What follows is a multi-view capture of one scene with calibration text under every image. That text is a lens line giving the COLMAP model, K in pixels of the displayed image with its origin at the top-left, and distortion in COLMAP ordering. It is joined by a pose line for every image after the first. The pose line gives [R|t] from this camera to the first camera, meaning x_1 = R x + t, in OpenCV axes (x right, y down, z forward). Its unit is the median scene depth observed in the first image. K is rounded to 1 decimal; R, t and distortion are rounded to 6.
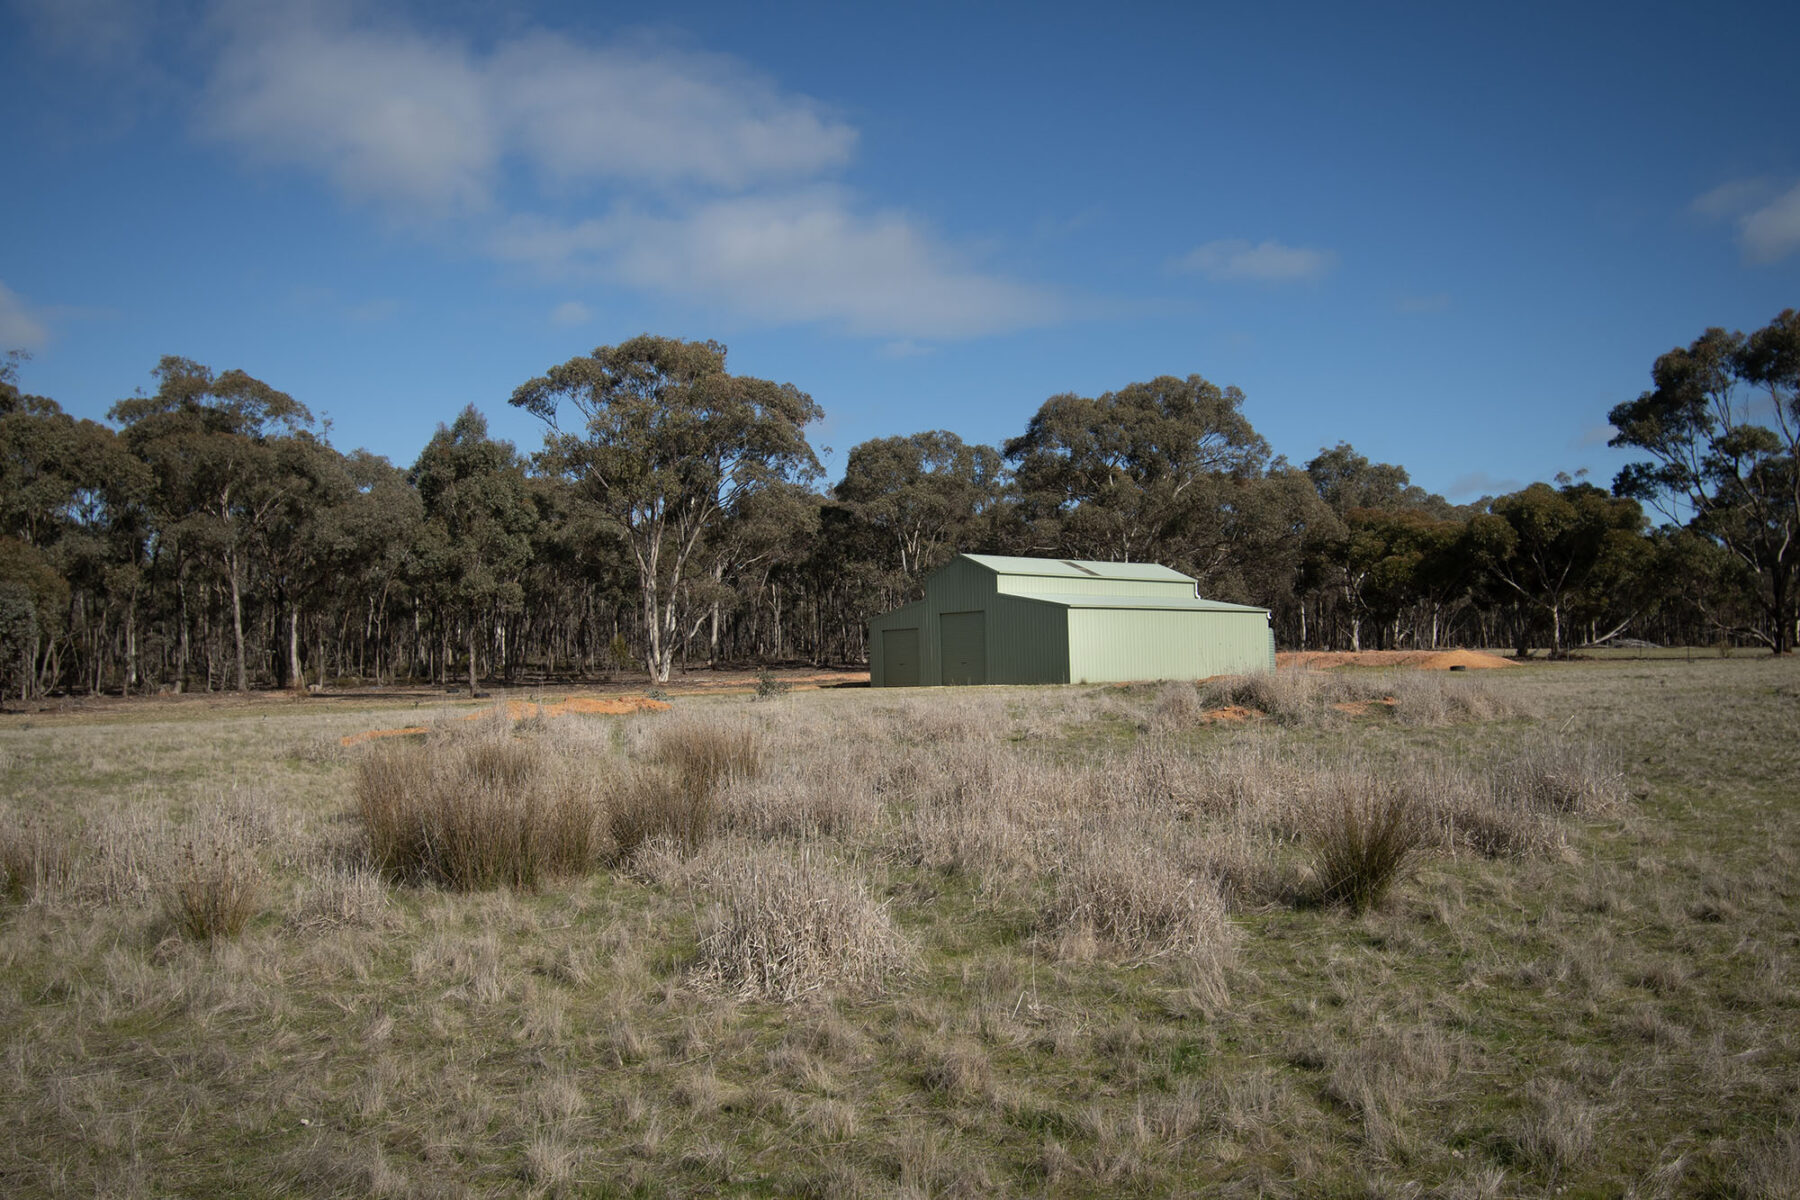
lens RADIAL K [[1582.8, 0, 900.0], [0, 1582.8, 600.0], [0, 0, 1]] dist [0.002220, 0.002206]
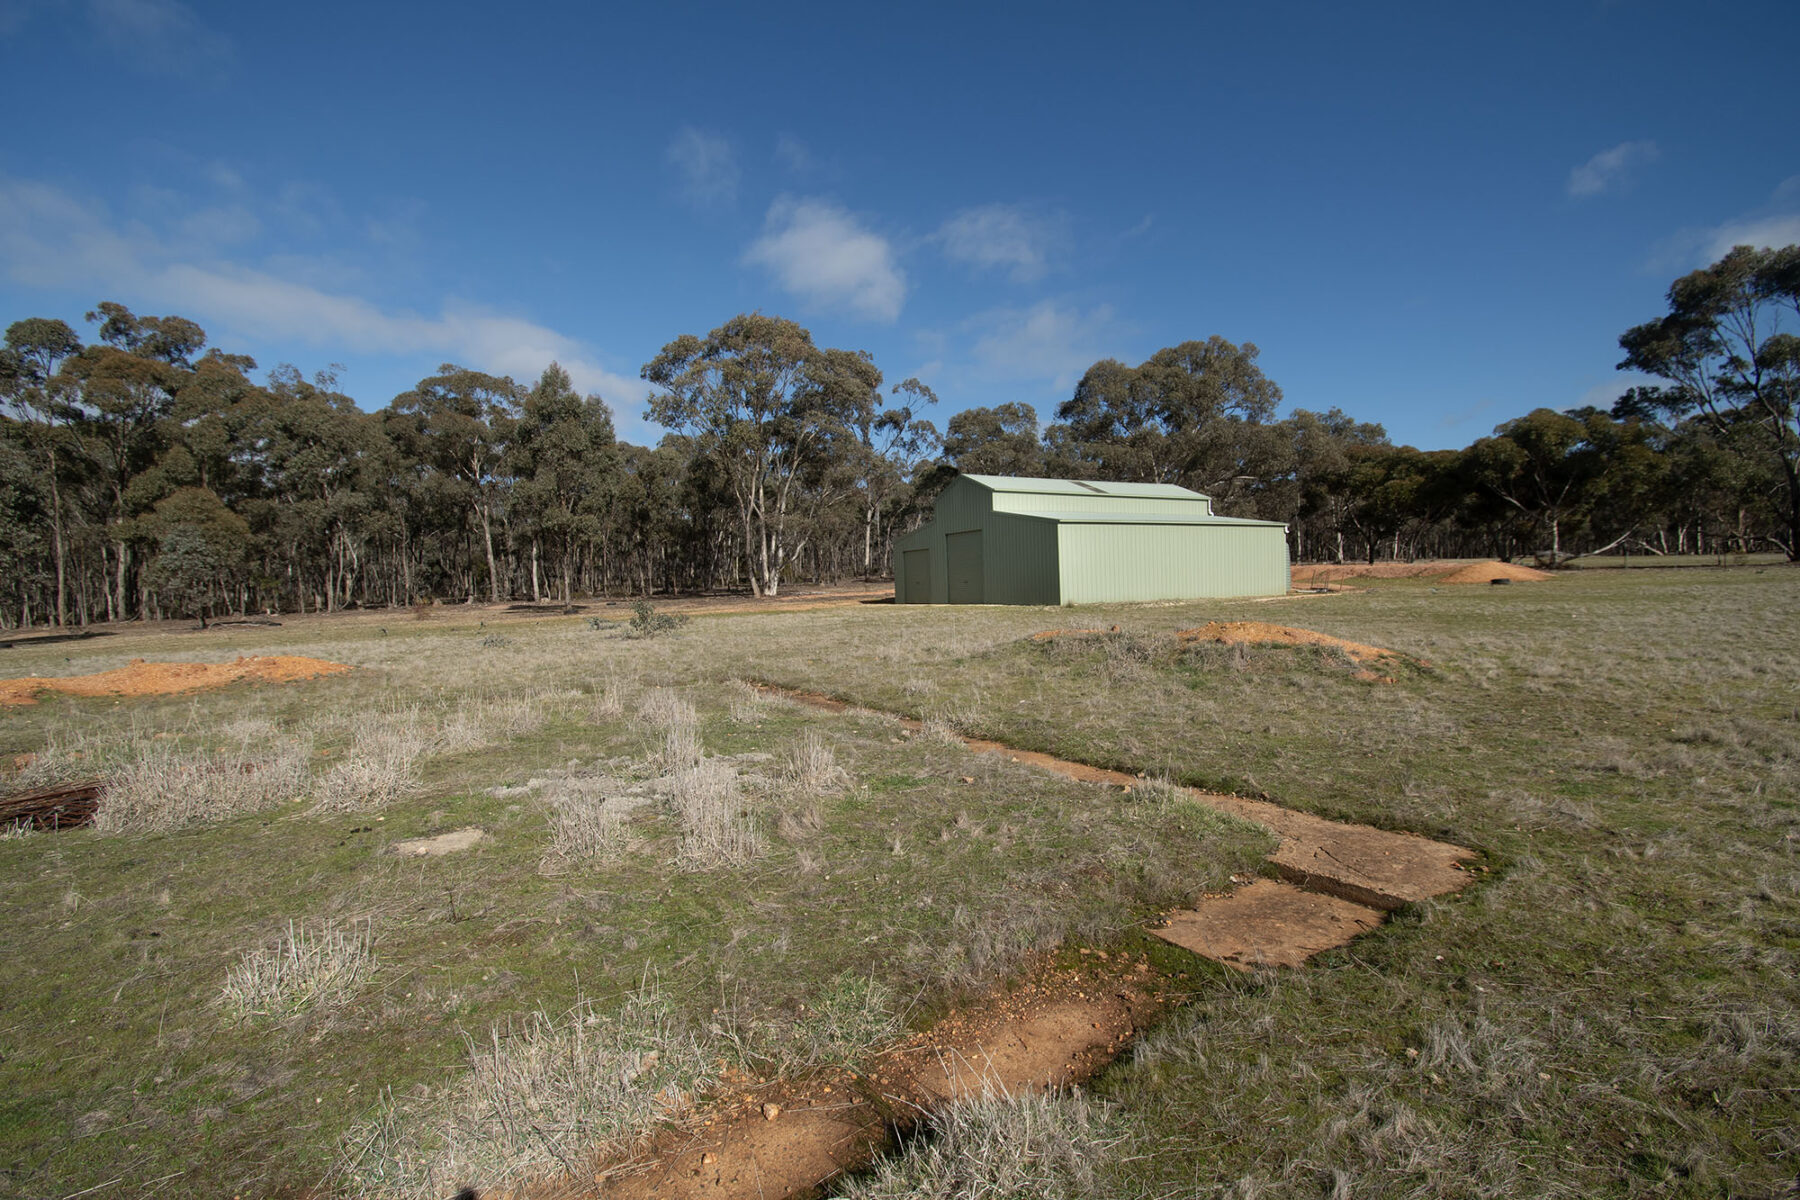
lens RADIAL K [[835.1, 0, 900.0], [0, 835.1, 600.0], [0, 0, 1]] dist [-0.002396, -0.000496]
pose [[0.982790, -0.005311, -0.184649, 0.073159], [0.018859, 0.997249, 0.071692, 0.009075], [0.183760, -0.073940, 0.980186, 0.348909]]
